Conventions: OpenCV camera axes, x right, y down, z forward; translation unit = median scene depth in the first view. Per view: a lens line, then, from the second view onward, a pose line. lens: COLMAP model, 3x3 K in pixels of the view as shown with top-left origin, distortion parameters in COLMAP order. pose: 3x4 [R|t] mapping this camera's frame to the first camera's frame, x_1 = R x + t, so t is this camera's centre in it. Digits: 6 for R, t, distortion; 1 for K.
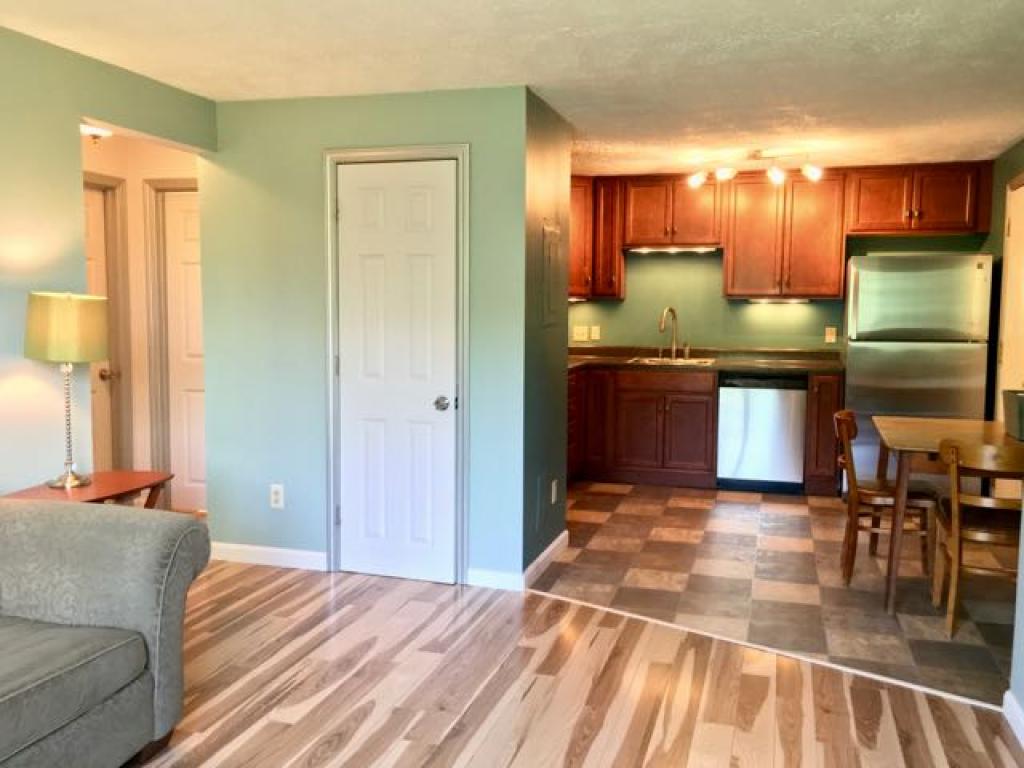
lens RADIAL K [[872.4, 0, 511.7], [0, 872.4, 377.2], [0, 0, 1]] dist [0.064453, -0.103681]
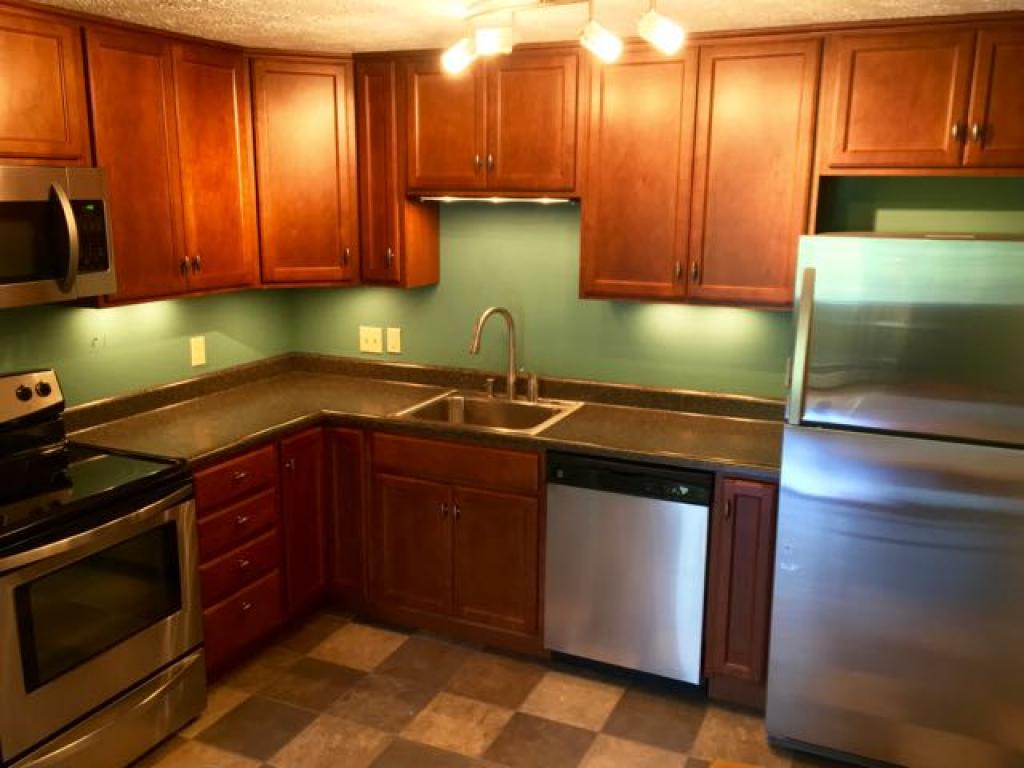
lens RADIAL K [[872.4, 0, 511.7], [0, 872.4, 377.2], [0, 0, 1]] dist [0.064453, -0.103681]
pose [[0.990413, 0.030709, -0.134682, 0.277129], [-0.014583, 0.992772, 0.119124, -0.106133], [0.137366, -0.116018, 0.983702, 0.492260]]
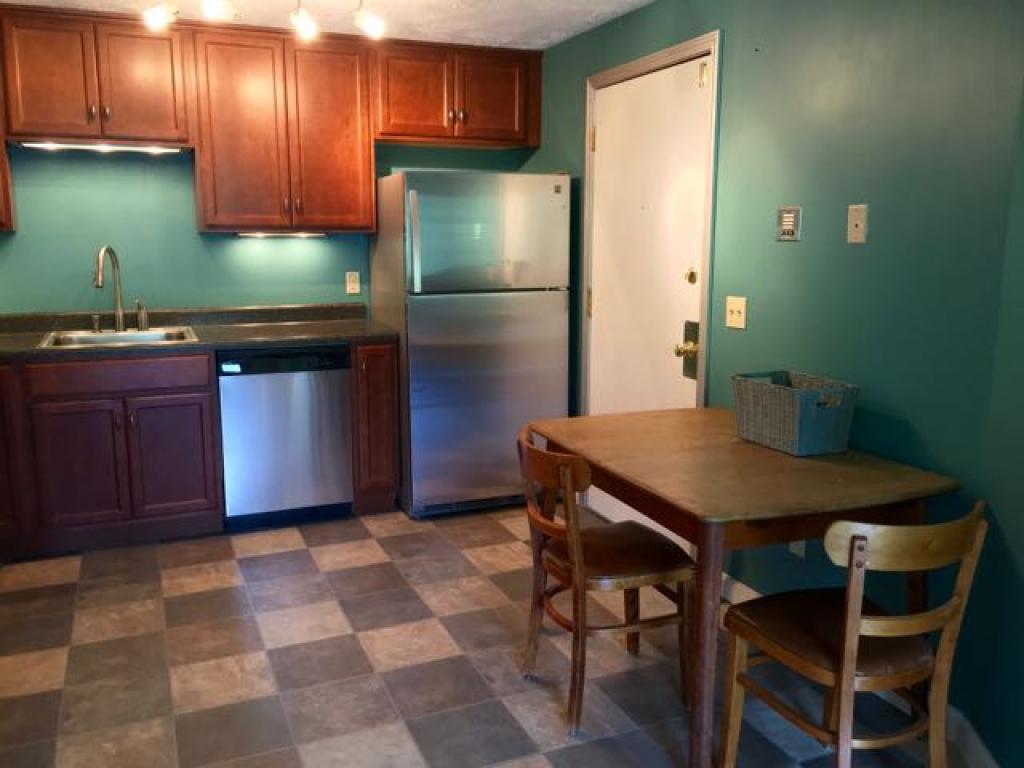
lens RADIAL K [[872.4, 0, 511.7], [0, 872.4, 377.2], [0, 0, 1]] dist [0.064453, -0.103681]
pose [[0.763811, -0.111294, 0.635772, -0.000184], [0.056059, 0.992738, 0.106433, -0.041271], [-0.643000, -0.045654, 0.764504, 0.378900]]
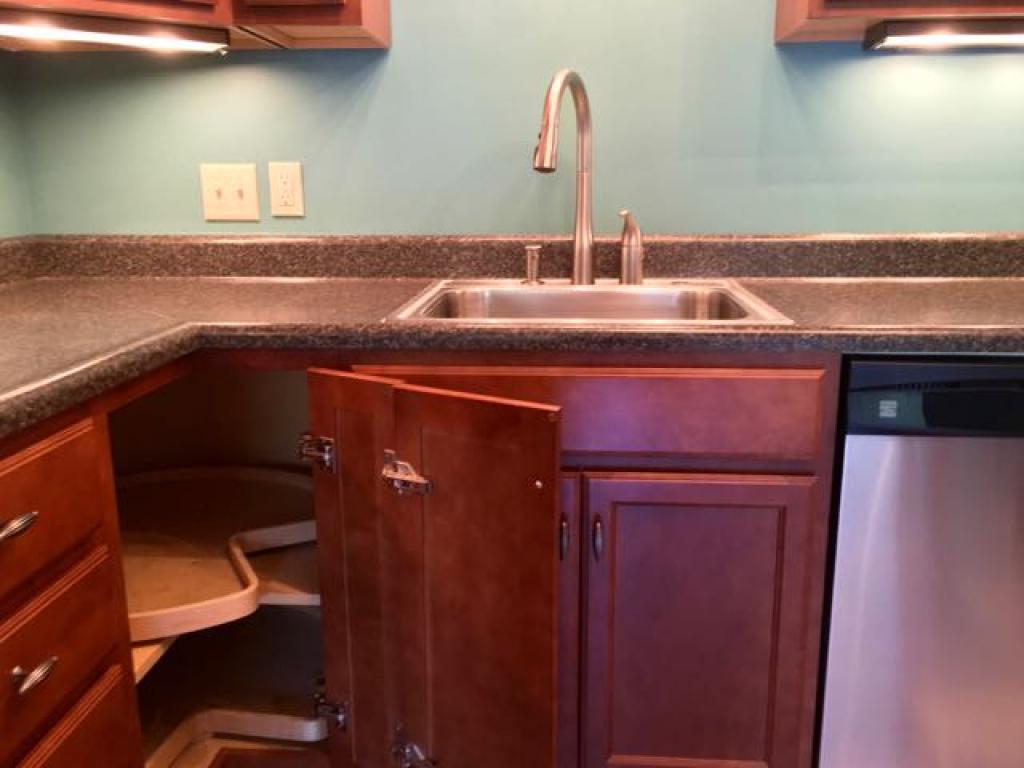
lens RADIAL K [[872.4, 0, 511.7], [0, 872.4, 377.2], [0, 0, 1]] dist [0.064453, -0.103681]
pose [[0.976276, -0.057631, 0.208720, 0.114925], [0.028439, 0.989708, 0.140249, -0.032247], [-0.214654, -0.130986, 0.967867, 0.796658]]
